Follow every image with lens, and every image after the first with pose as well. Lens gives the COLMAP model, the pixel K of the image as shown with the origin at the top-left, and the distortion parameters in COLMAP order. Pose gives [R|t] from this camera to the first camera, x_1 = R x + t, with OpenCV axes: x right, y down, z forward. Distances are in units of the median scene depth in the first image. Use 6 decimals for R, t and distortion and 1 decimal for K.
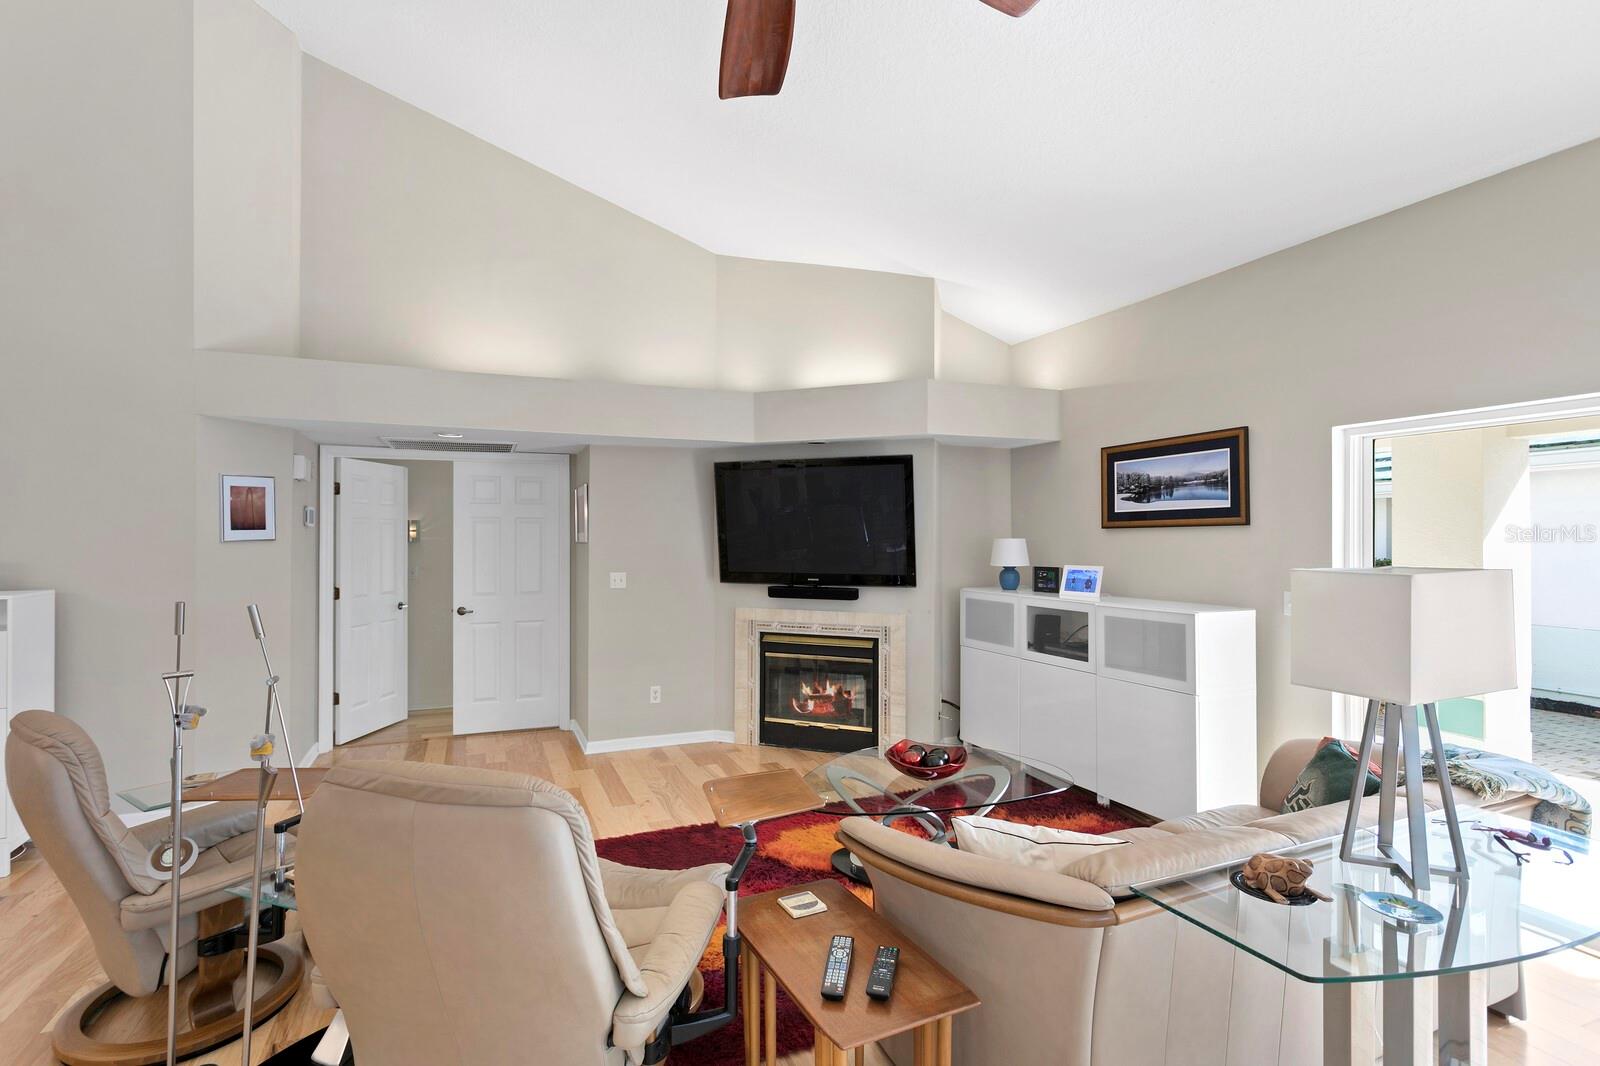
lens RADIAL K [[767.3, 0, 797.6], [0, 767.3, 531.0], [0, 0, 1]] dist [-0.000652, -0.000714]
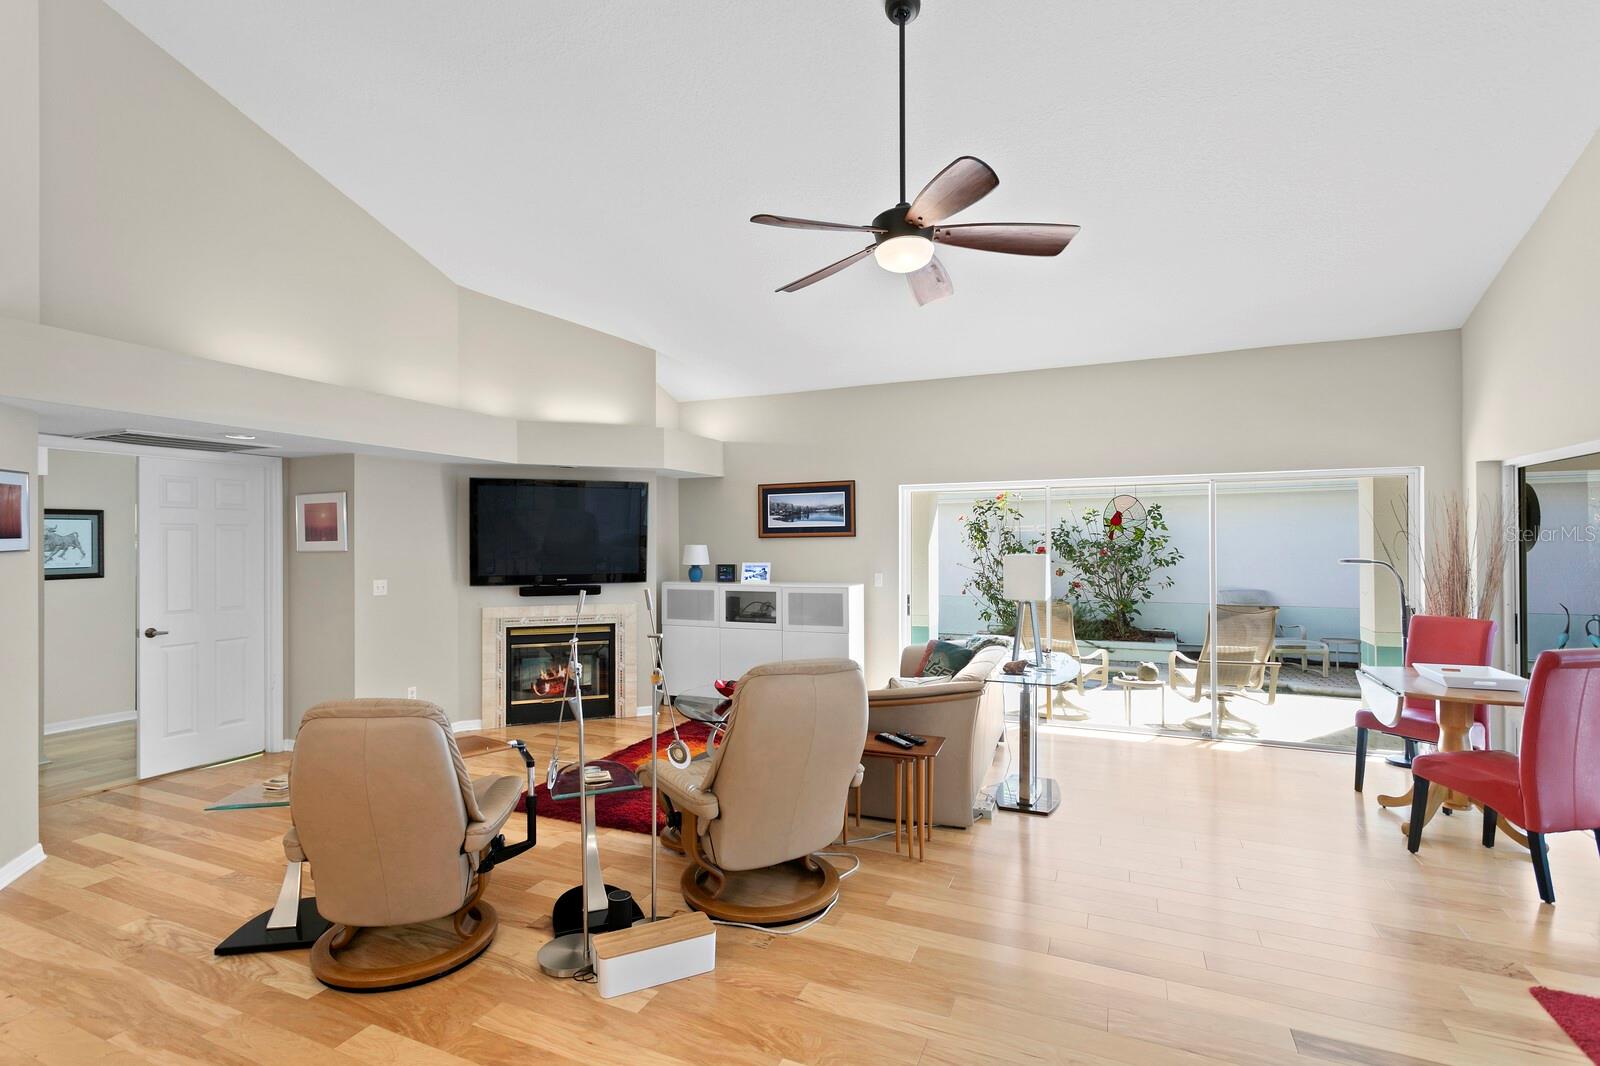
lens RADIAL K [[767.3, 0, 802.1], [0, 767.3, 536.7], [0, 0, 1]] dist [-0.000652, -0.000714]
pose [[0.709963, 0.003270, 0.704232, -0.571685], [-0.001057, 0.999993, -0.003577, -0.000515], [-0.704239, 0.001795, 0.709961, -0.126927]]
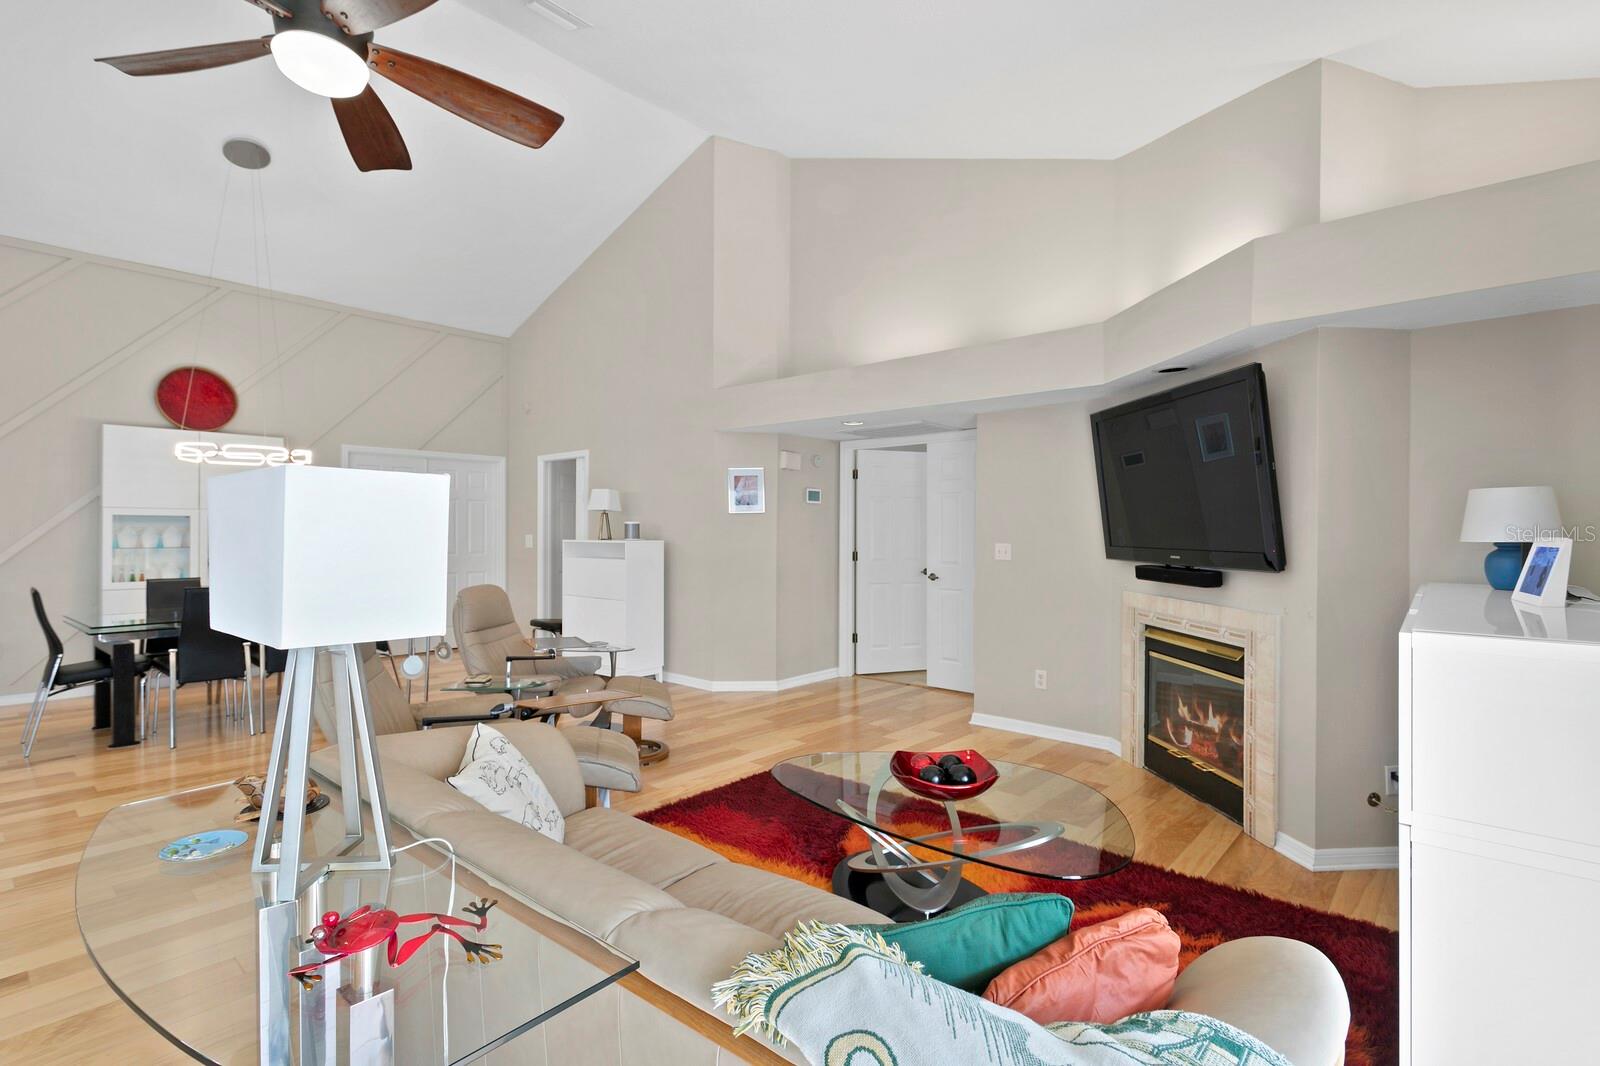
lens RADIAL K [[767.3, 0, 801.2], [0, 767.3, 535.7], [0, 0, 1]] dist [-0.000652, -0.000714]
pose [[0.438371, 0.007875, -0.898760, 0.527740], [0.004320, 0.999932, 0.010868, 0.033992], [0.898784, -0.008647, 0.438307, 0.366369]]
